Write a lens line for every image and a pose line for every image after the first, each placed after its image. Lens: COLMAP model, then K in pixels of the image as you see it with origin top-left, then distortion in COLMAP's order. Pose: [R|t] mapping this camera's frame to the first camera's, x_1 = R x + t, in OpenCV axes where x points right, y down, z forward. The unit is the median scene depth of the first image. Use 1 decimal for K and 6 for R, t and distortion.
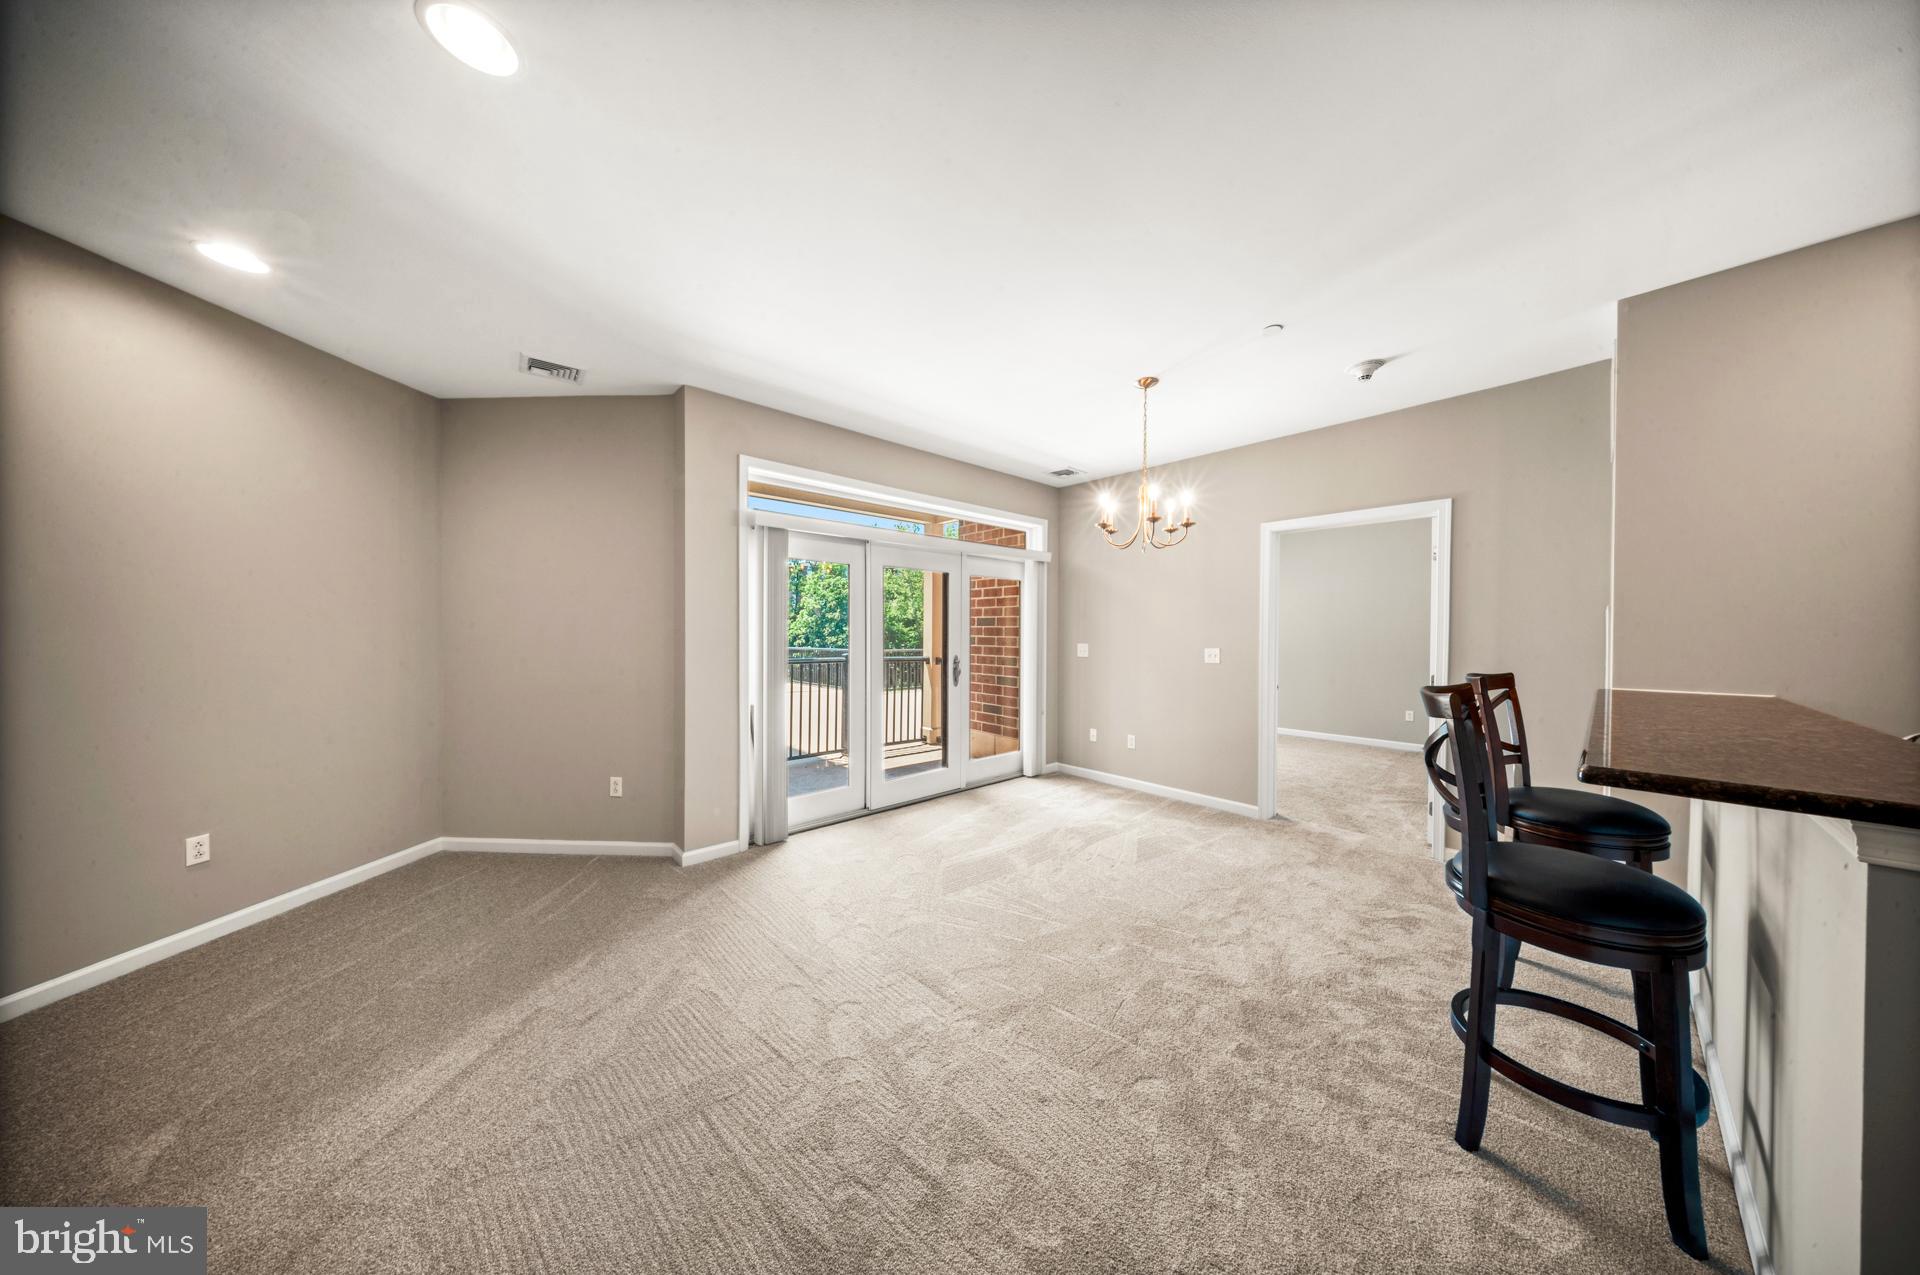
lens RADIAL K [[564.1, 0, 969.0], [0, 564.1, 637.3], [0, 0, 1]] dist [0.000501, 0.000022]
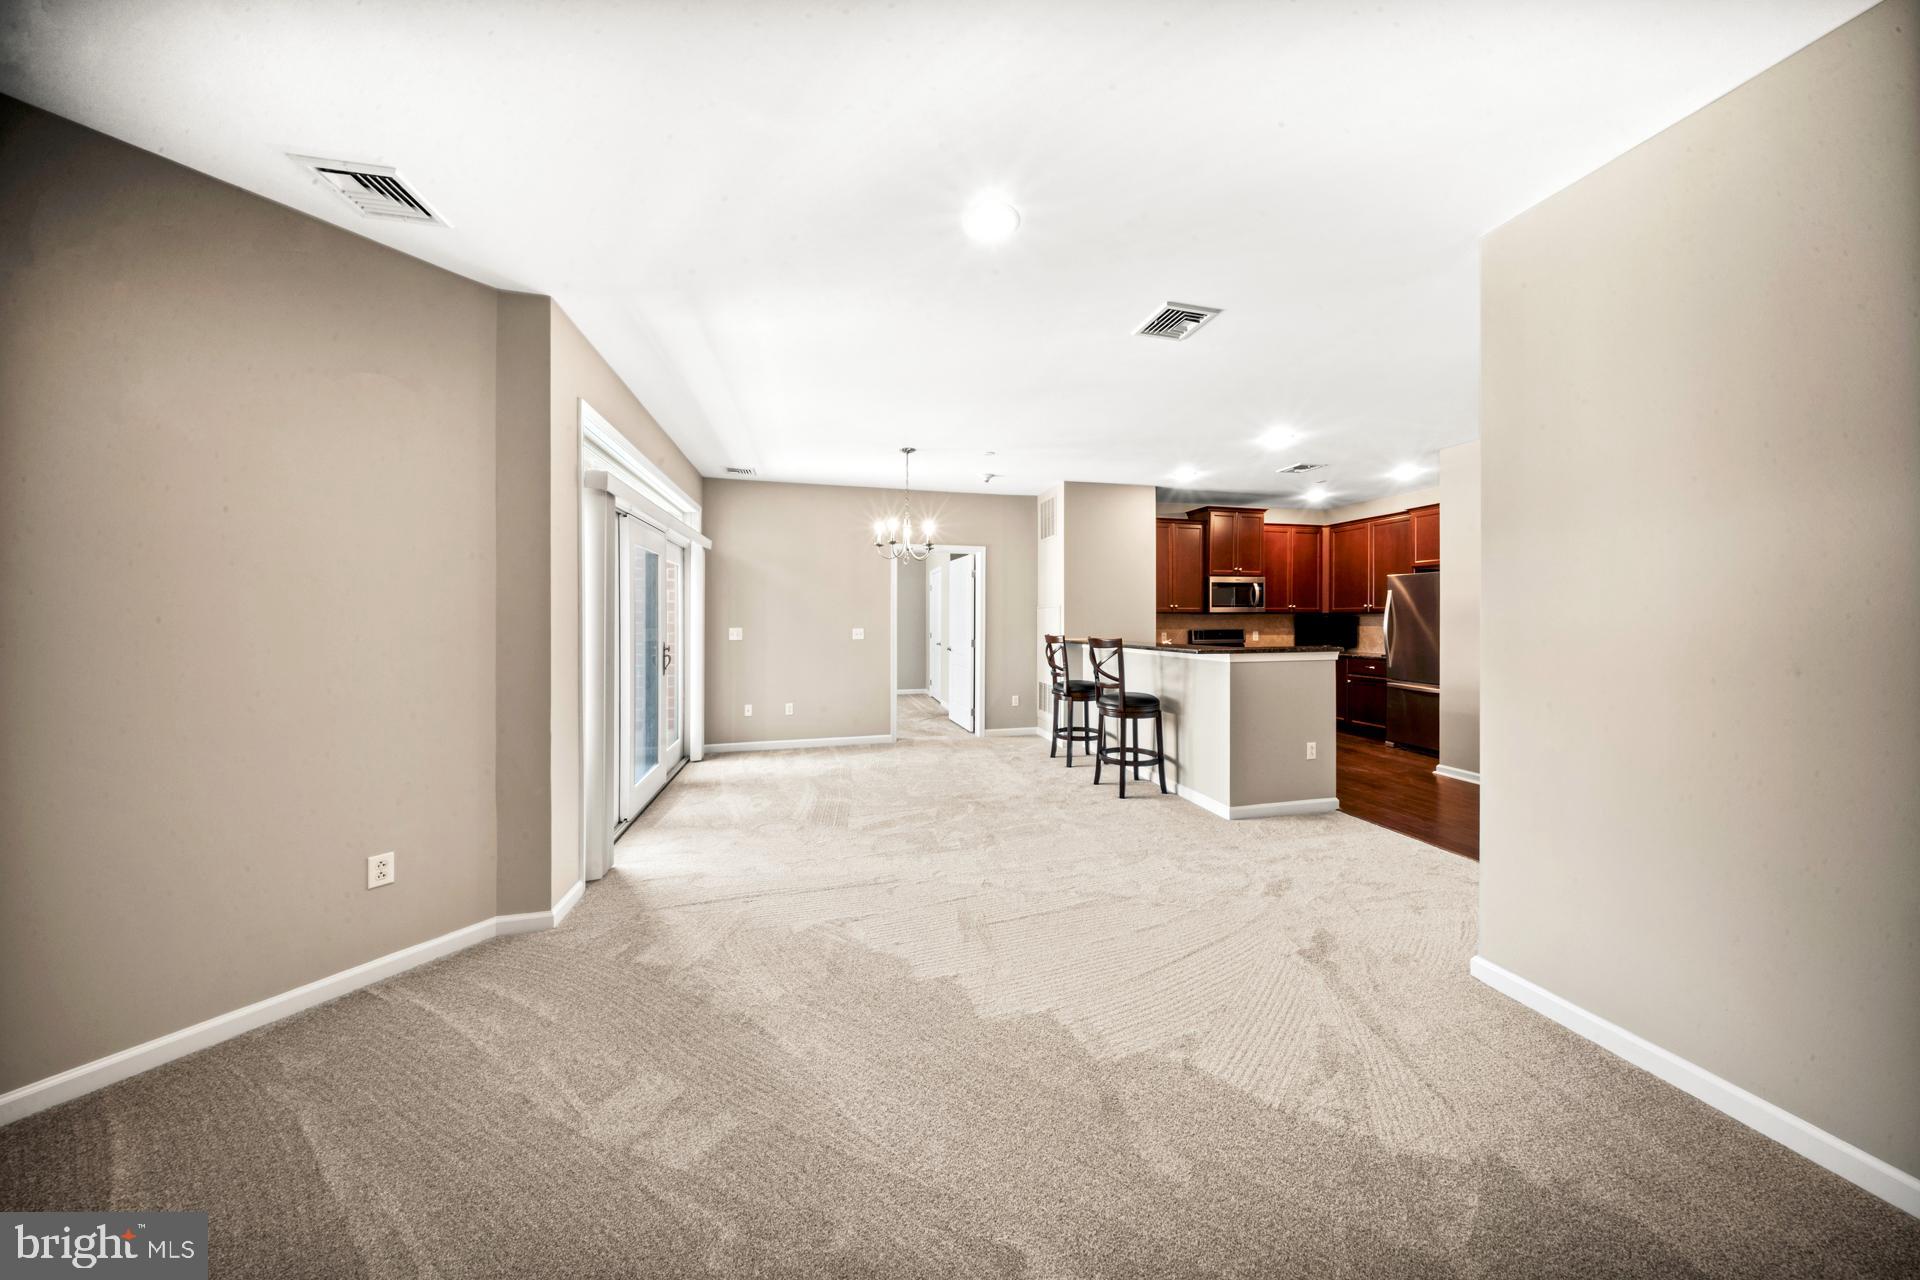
lens RADIAL K [[578.7, 0, 962.0], [0, 578.7, 616.9], [0, 0, 1]] dist [0.000371, 0.000008]
pose [[0.478888, -0.004752, 0.877863, -0.843905], [0.011783, 0.999930, -0.001015, -0.005160], [-0.877797, 0.010830, 0.478910, 0.126762]]
